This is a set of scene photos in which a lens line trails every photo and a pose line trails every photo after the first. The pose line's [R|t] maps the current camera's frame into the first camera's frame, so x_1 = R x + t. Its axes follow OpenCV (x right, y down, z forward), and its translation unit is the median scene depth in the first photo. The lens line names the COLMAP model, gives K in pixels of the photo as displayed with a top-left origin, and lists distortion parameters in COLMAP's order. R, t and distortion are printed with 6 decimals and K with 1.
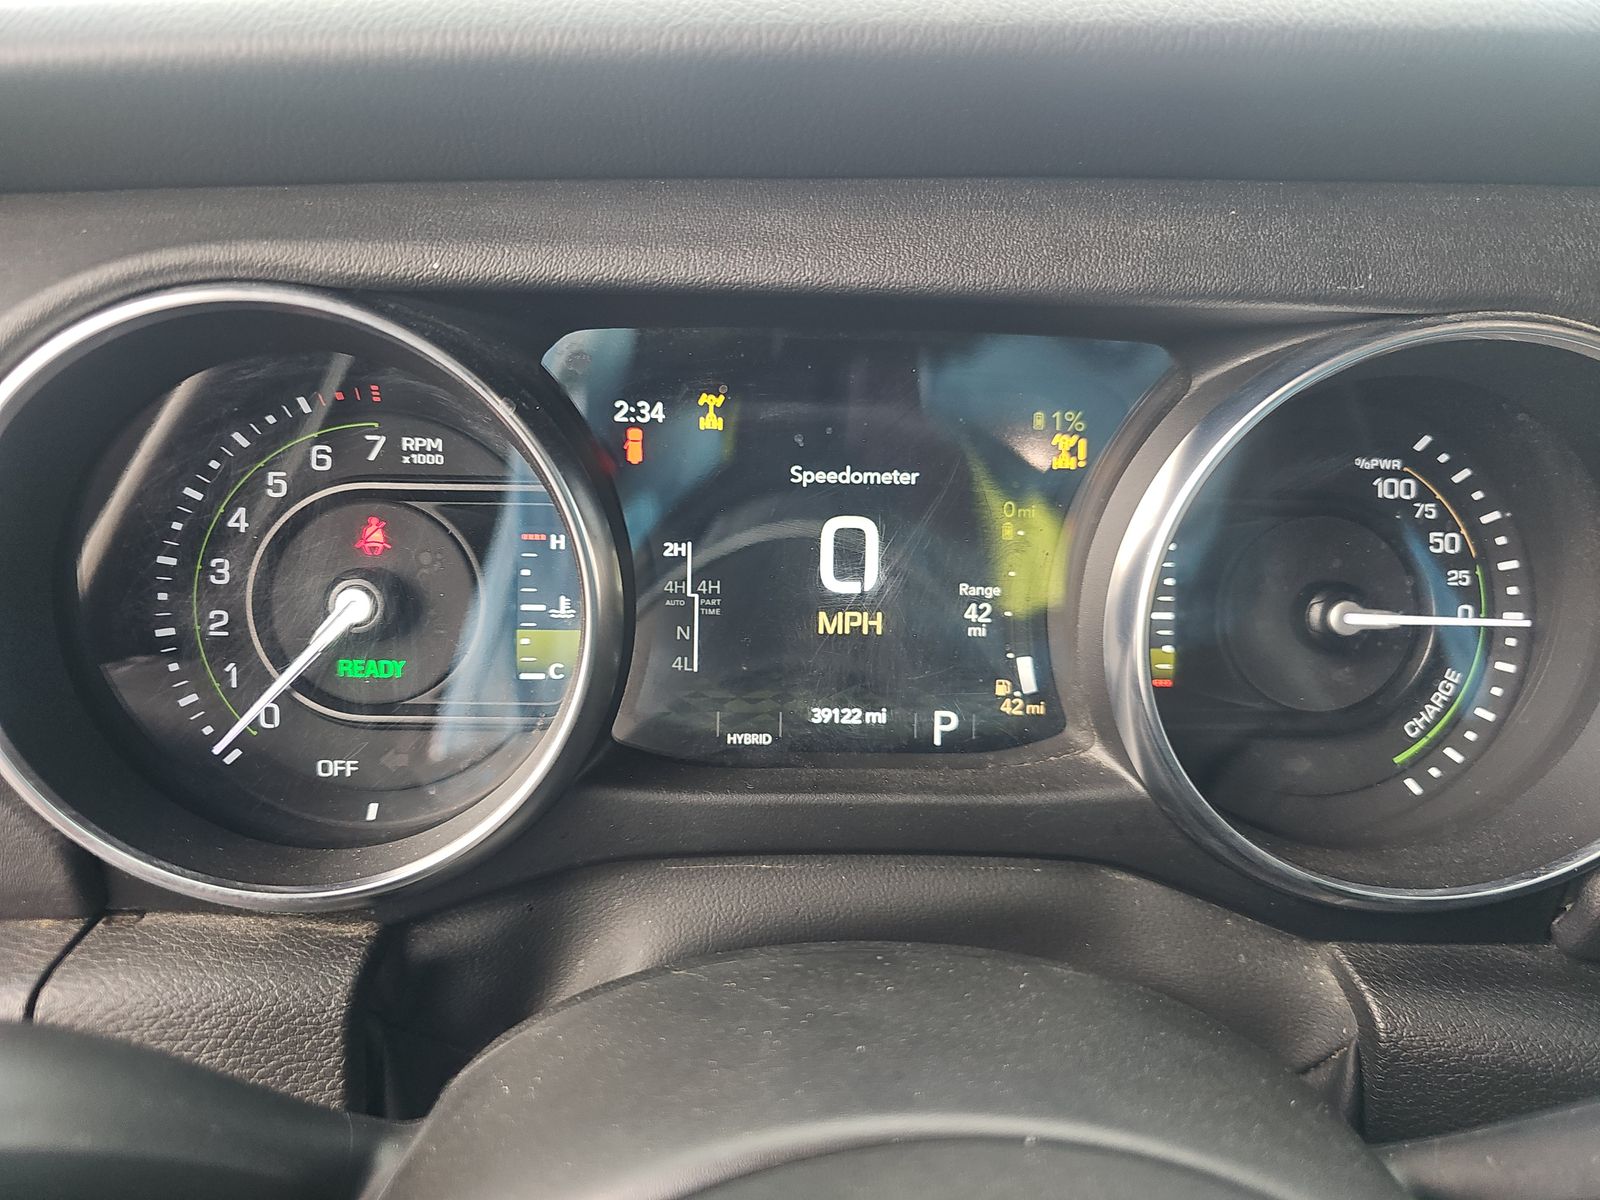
lens RADIAL K [[1051.3, 0, 800.0], [0, 1051.3, 600.0], [0, 0, 1]] dist [0.007901, -0.001296]
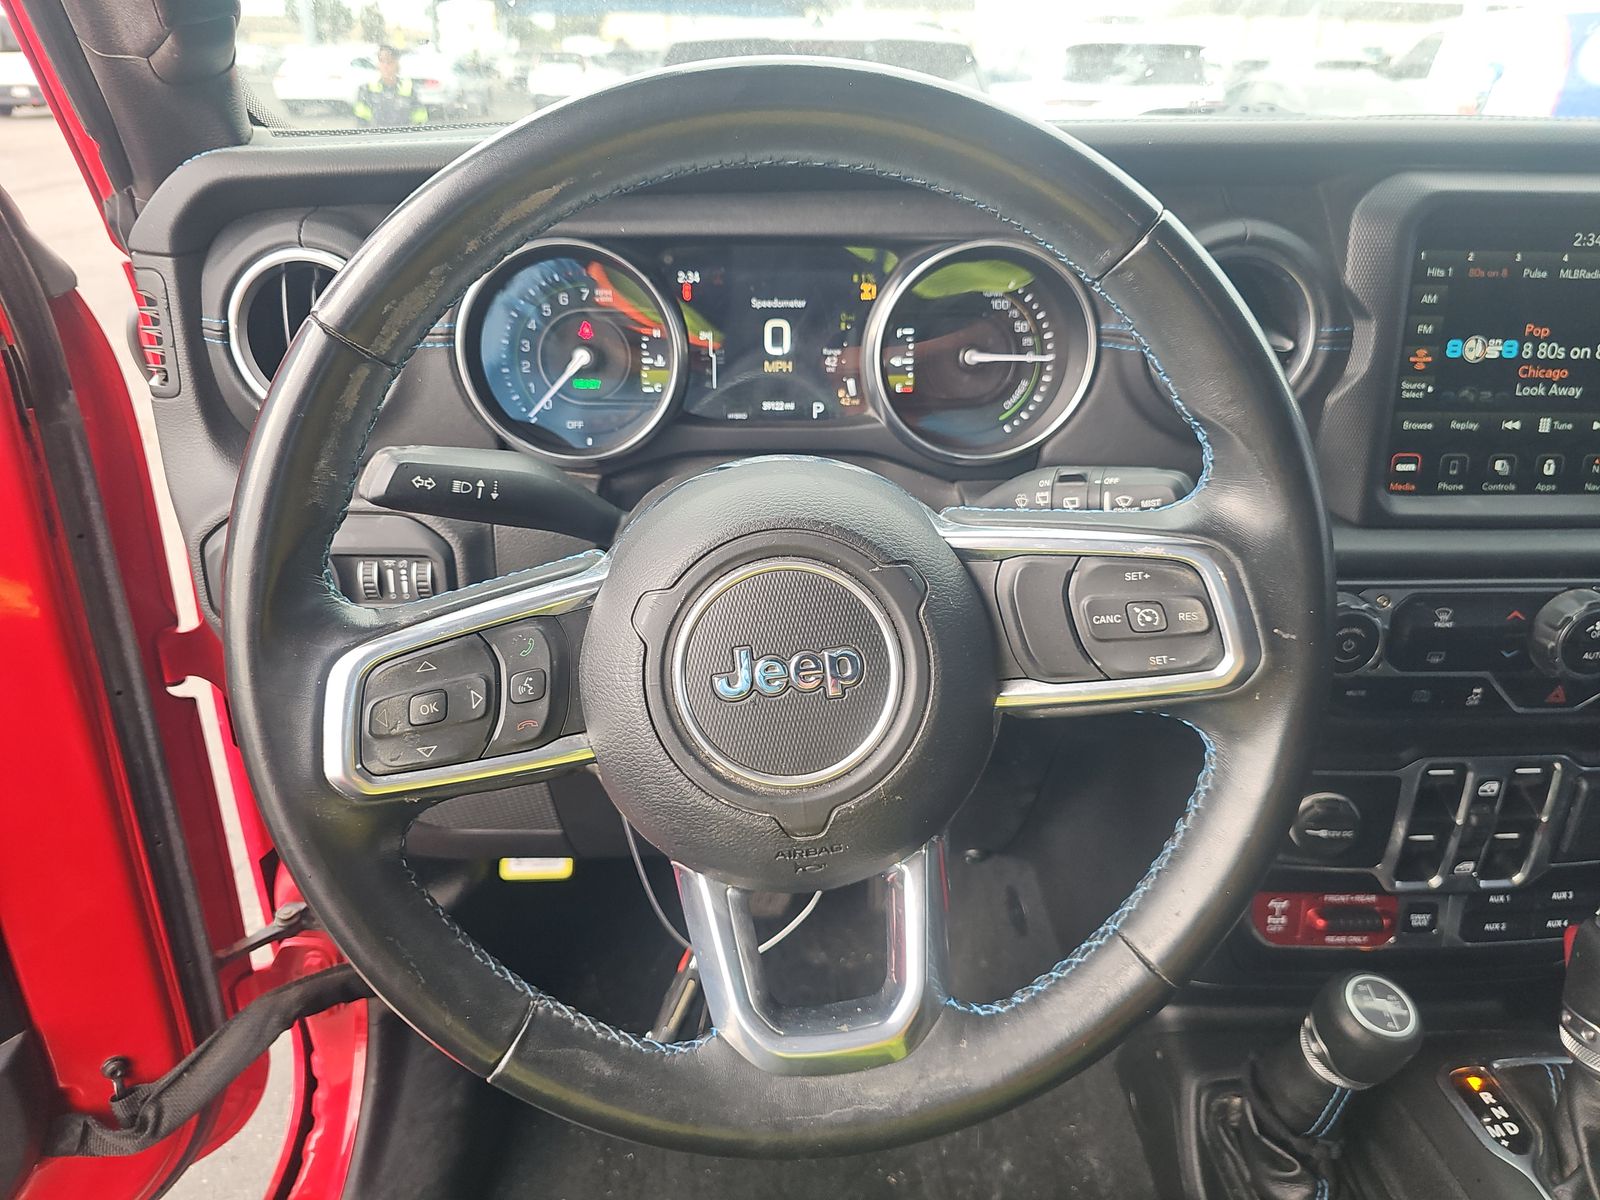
lens RADIAL K [[1051.3, 0, 800.0], [0, 1051.3, 600.0], [0, 0, 1]] dist [0.007901, -0.001296]
pose [[0.999798, -0.016067, -0.012069, 0.121459], [0.017623, 0.989655, 0.142384, 0.214228], [0.009656, -0.142568, 0.989738, -1.490413]]
